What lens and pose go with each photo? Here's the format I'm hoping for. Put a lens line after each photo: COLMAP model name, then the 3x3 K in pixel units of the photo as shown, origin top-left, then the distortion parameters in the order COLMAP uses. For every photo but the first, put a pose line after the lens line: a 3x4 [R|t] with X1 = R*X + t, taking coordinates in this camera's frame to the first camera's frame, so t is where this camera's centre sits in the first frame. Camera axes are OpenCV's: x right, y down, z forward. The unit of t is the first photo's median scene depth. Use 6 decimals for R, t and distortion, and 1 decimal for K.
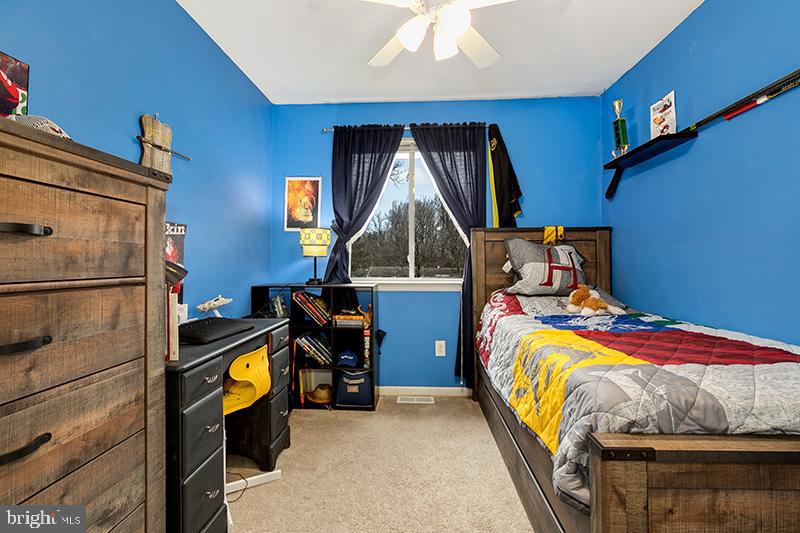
lens RADIAL K [[363.4, 0, 400.1], [0, 363.4, 262.2], [0, 0, 1]] dist [-0.012728, 0.005813]
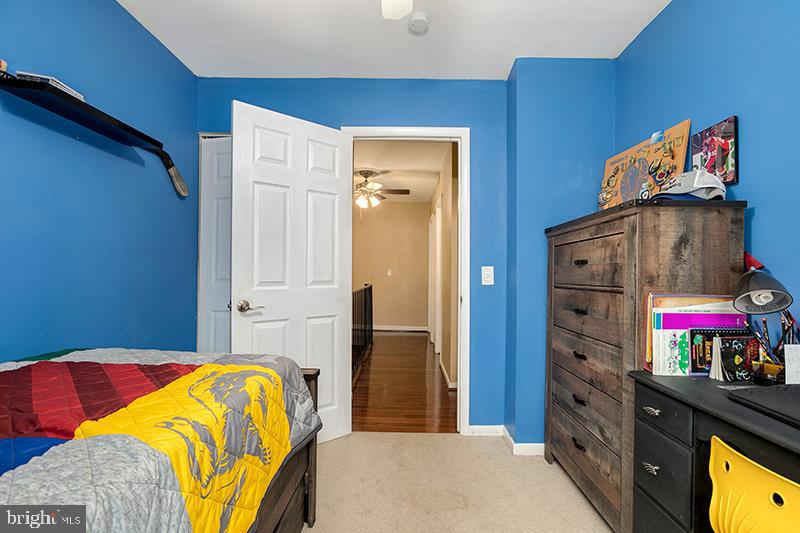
lens RADIAL K [[363.4, 0, 402.0], [0, 363.4, 272.8], [0, 0, 1]] dist [-0.012728, 0.005813]
pose [[-0.999552, -0.005263, -0.029456, 0.141376], [-0.005051, 0.999961, -0.007251, -0.000104], [0.029493, -0.007099, -0.999540, 2.486396]]
